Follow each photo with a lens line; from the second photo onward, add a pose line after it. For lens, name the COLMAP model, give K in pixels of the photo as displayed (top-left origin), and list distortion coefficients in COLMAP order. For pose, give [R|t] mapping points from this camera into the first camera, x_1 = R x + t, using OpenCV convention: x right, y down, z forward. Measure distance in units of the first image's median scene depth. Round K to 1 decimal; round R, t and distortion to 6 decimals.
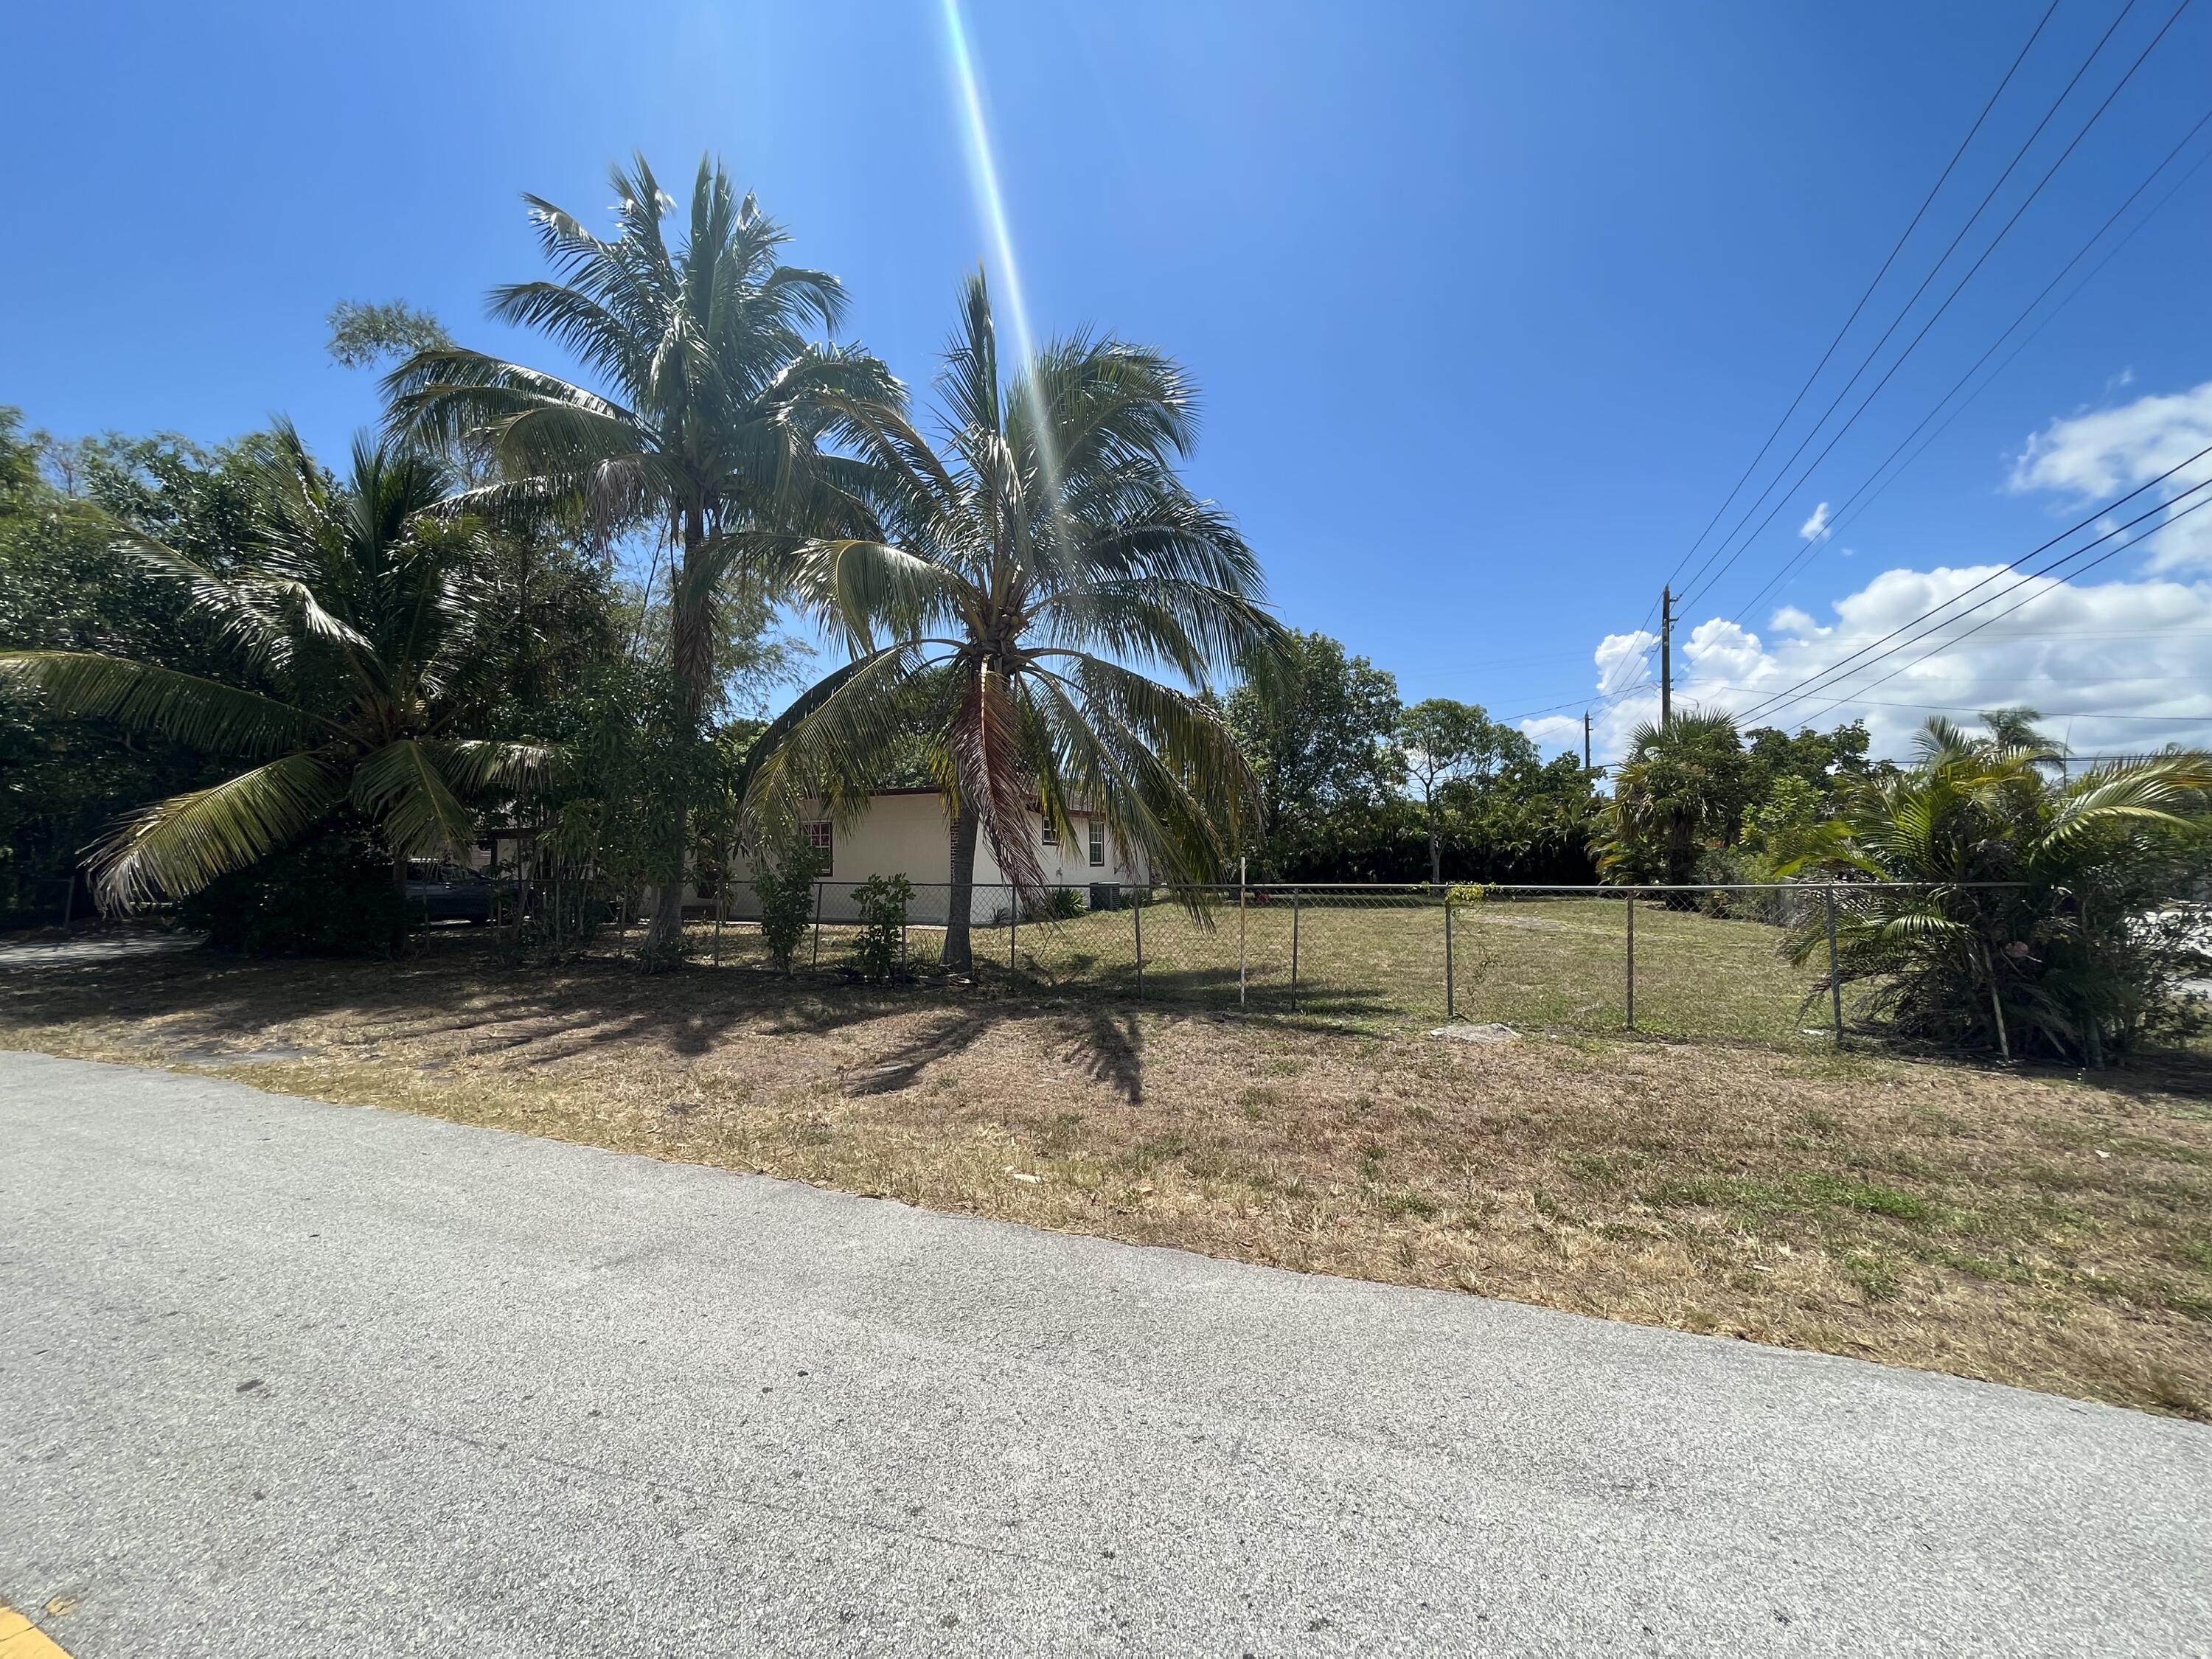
lens RADIAL K [[891.2, 0, 1112.4], [0, 891.2, 837.9], [0, 0, 1]] dist [-0.007043, 0.000699]
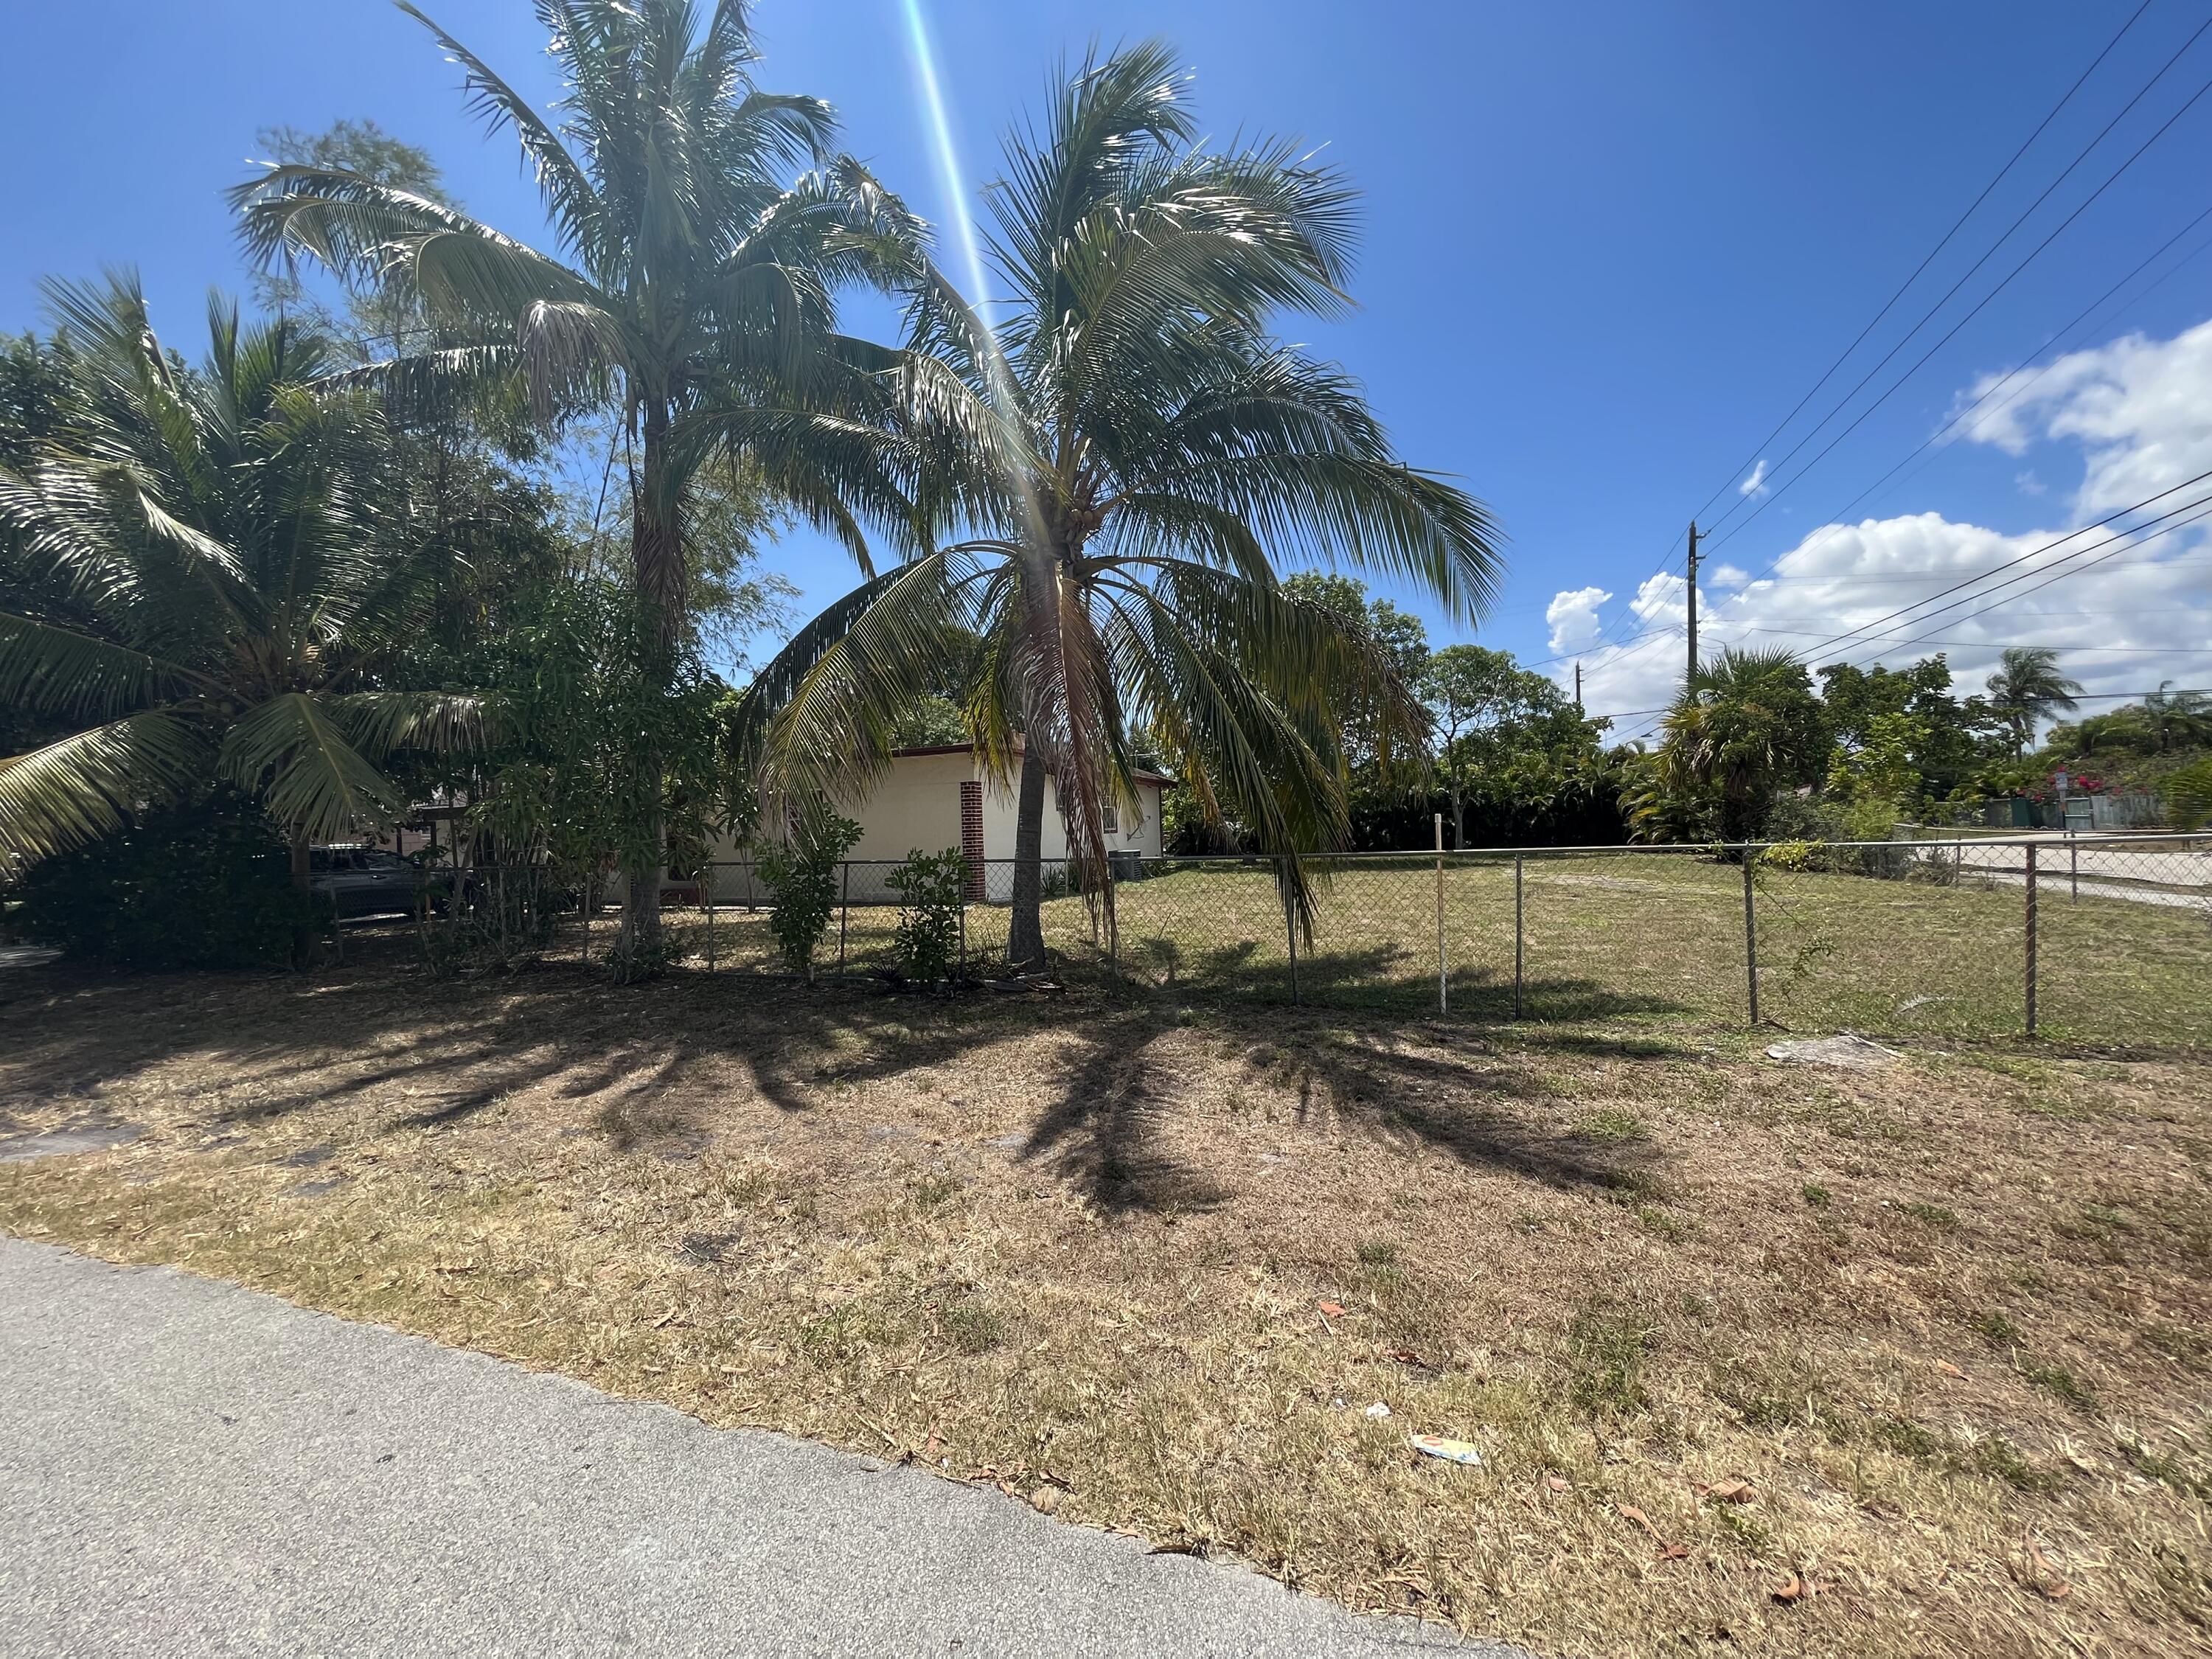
lens RADIAL K [[891.2, 0, 1111.9], [0, 891.2, 832.8], [0, 0, 1]] dist [-0.007043, 0.000699]
pose [[0.999001, -0.025467, 0.036716, -0.109050], [0.024272, 0.999173, 0.032635, 0.004699], [-0.037517, -0.031711, 0.998793, 0.191439]]
